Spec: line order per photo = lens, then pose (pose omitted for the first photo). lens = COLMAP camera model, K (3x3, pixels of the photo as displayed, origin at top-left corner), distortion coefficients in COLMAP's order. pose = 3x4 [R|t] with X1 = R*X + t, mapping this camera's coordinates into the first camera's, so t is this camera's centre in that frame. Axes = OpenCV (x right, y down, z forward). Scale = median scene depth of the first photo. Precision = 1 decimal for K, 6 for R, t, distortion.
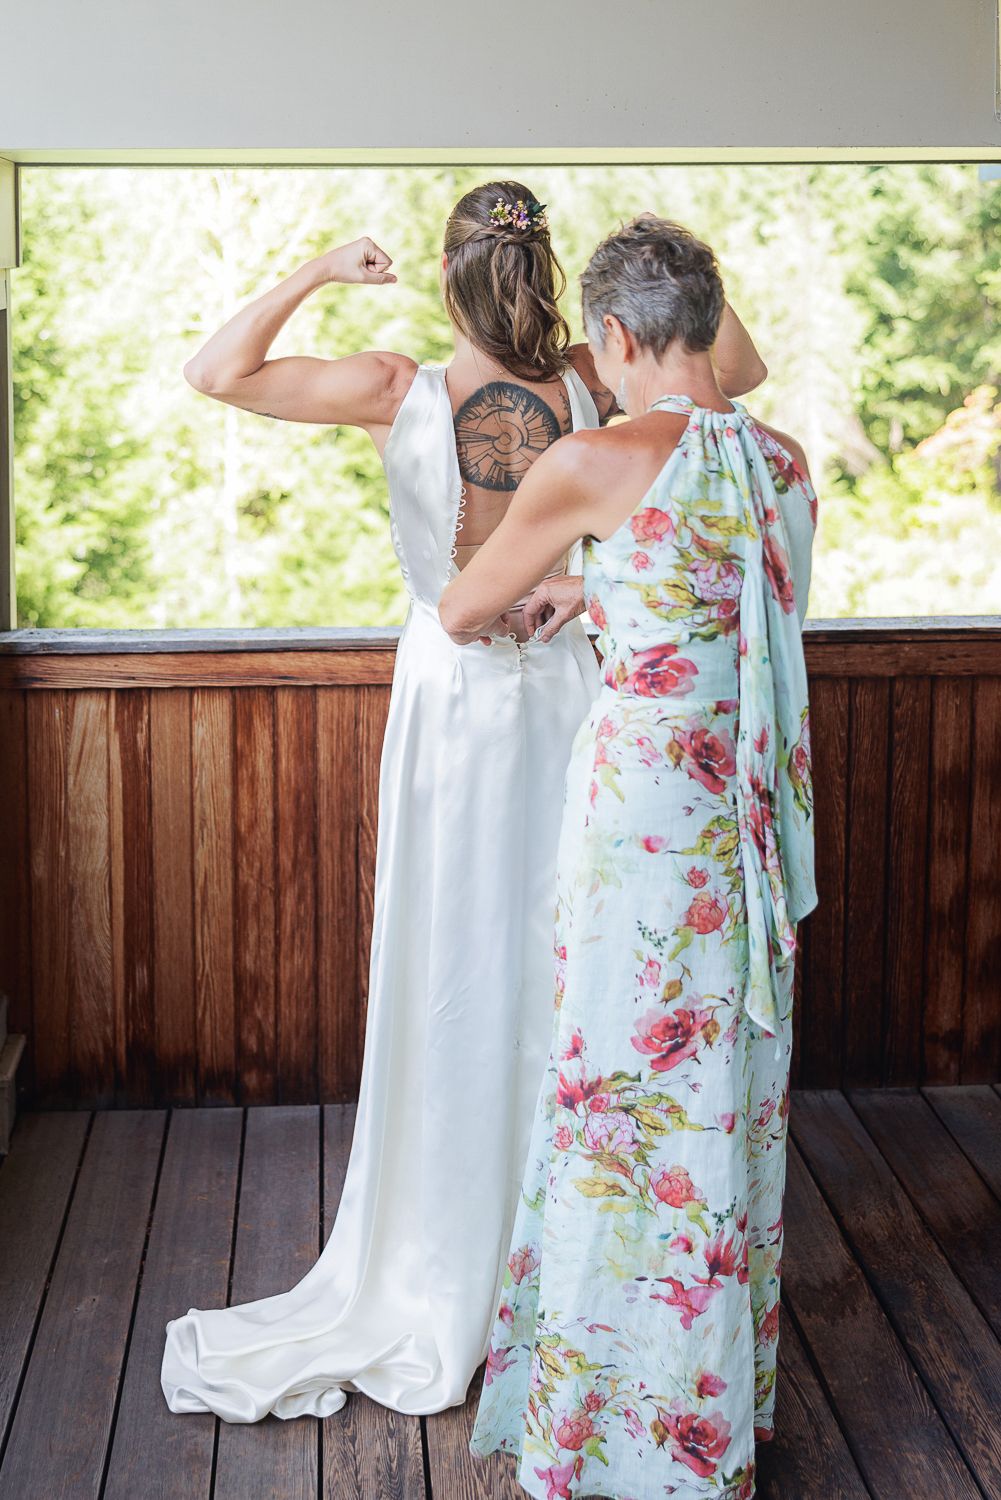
lens RADIAL K [[3292.3, 0, 495.5], [0, 3292.3, 752.4], [0, 0, 1]] dist [0.048255, 0.000000]
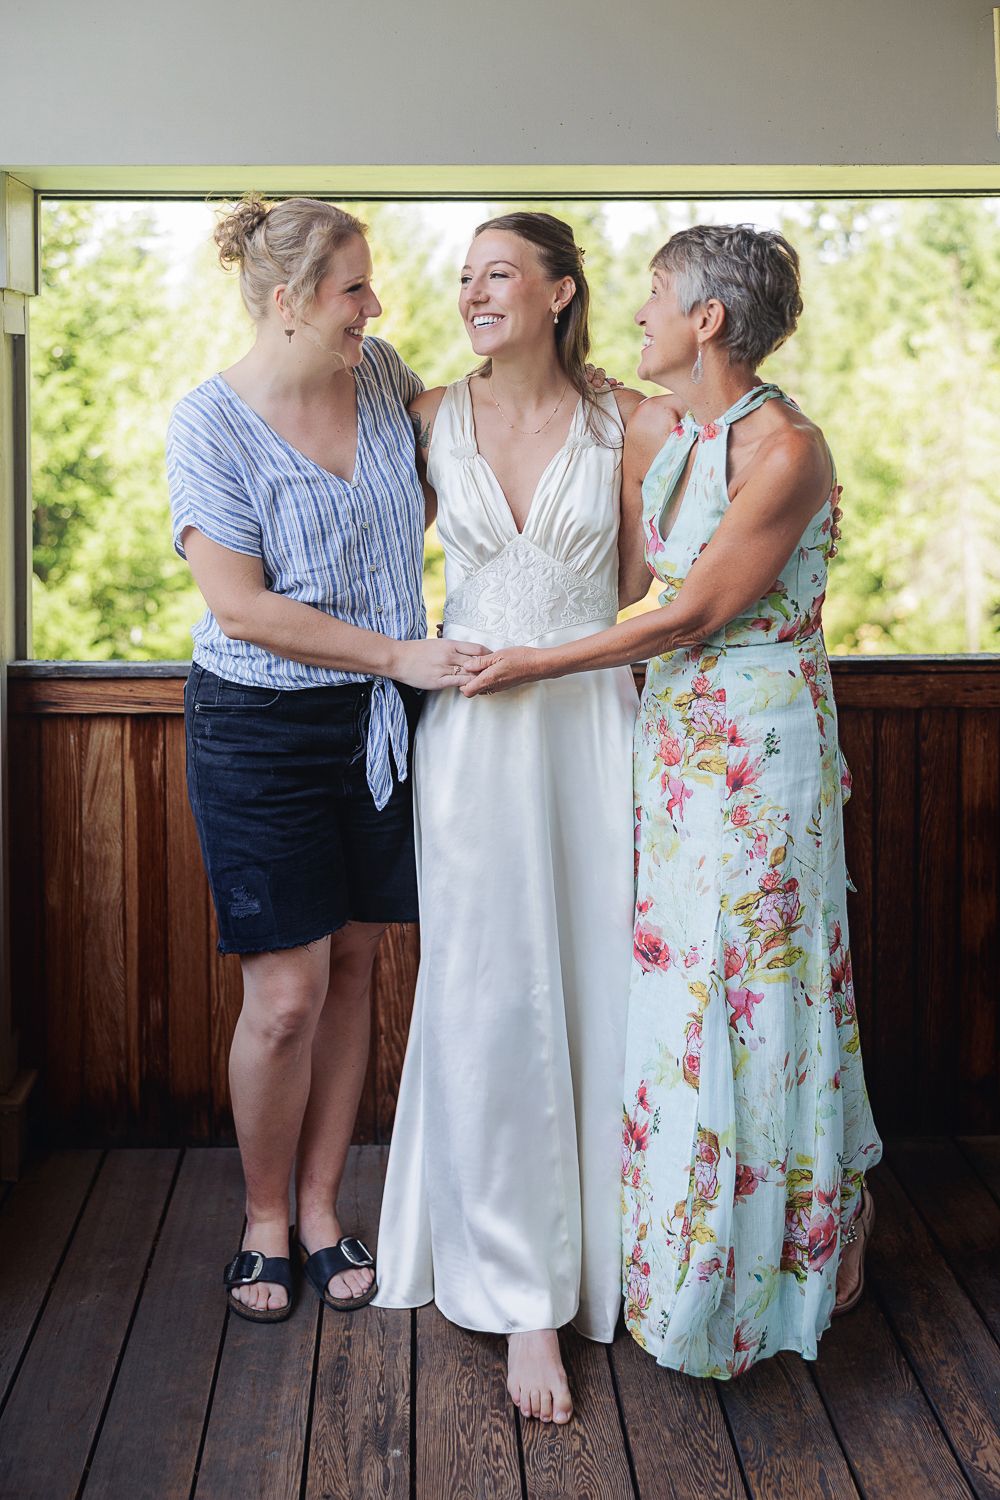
lens RADIAL K [[3794.3, 0, 504.4], [0, 3794.3, 747.3], [0, 0, 1]] dist [0.088164, 0.000000]
pose [[0.999609, 0.002129, -0.027872, 0.028665], [-0.003567, 0.998660, -0.051635, 0.047741], [0.027725, 0.051715, 0.998277, -0.137706]]
